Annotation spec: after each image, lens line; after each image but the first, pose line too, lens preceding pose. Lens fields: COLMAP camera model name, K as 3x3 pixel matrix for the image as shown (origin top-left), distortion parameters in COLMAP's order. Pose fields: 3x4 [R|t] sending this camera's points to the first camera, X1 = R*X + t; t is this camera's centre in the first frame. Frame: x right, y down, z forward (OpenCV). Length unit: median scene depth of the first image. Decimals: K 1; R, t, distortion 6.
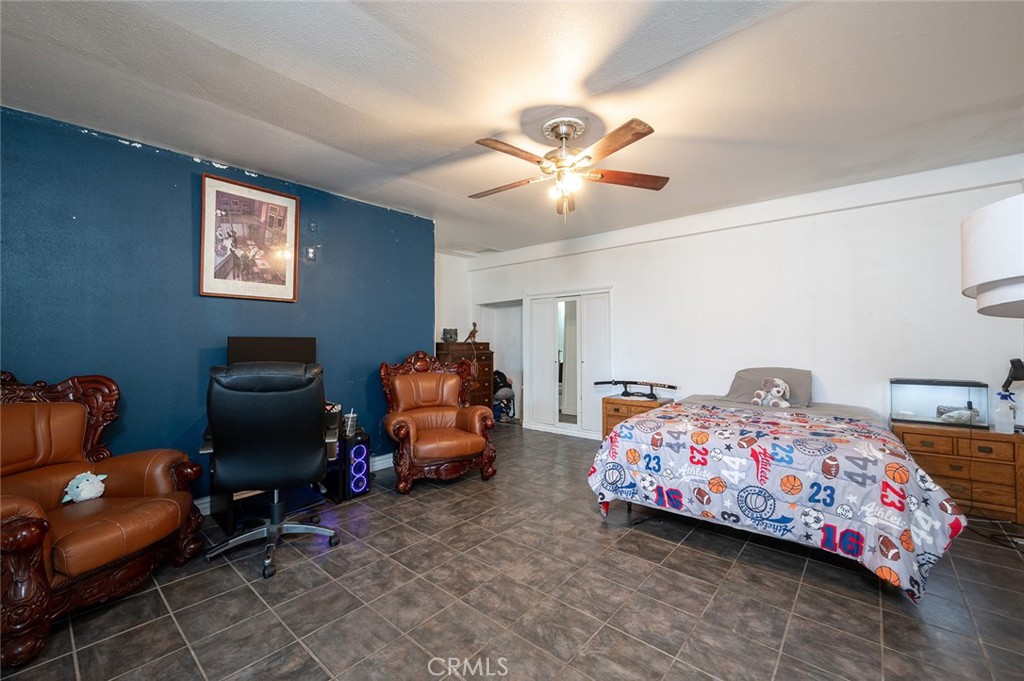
lens RADIAL K [[423.1, 0, 516.4], [0, 423.1, 338.6], [0, 0, 1]] dist [0.012190, 0.000426]
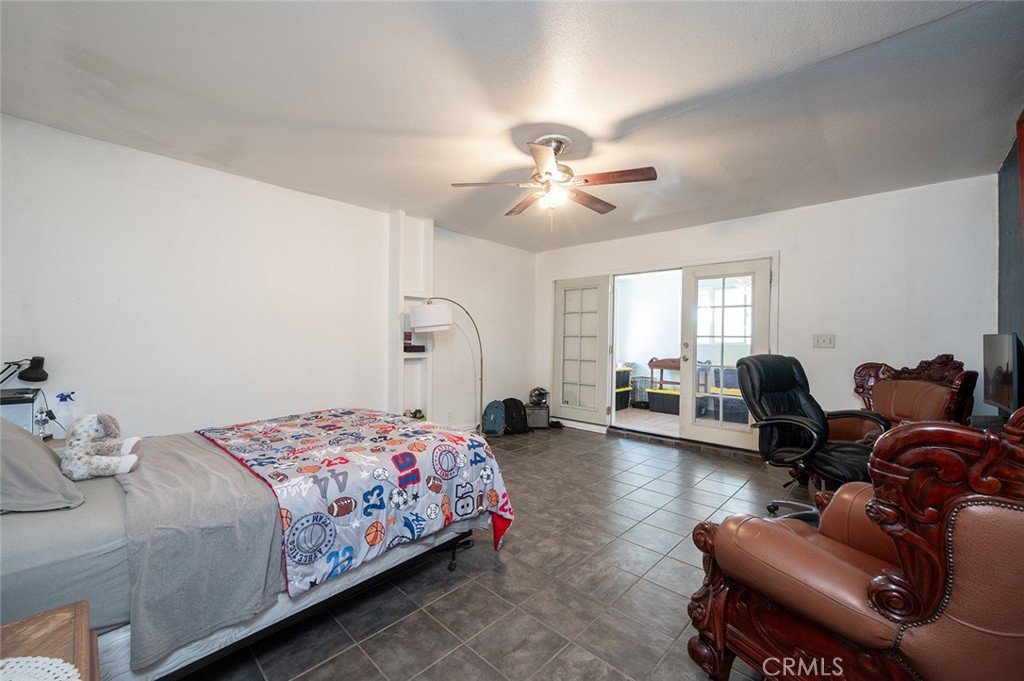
lens RADIAL K [[423.1, 0, 513.5], [0, 423.1, 340.2], [0, 0, 1]] dist [0.012190, 0.000426]
pose [[-0.998438, -0.005791, 0.055564, 0.117186], [-0.005933, 0.999980, -0.002380, 0.008939], [-0.055549, -0.002706, -0.998452, 1.606714]]
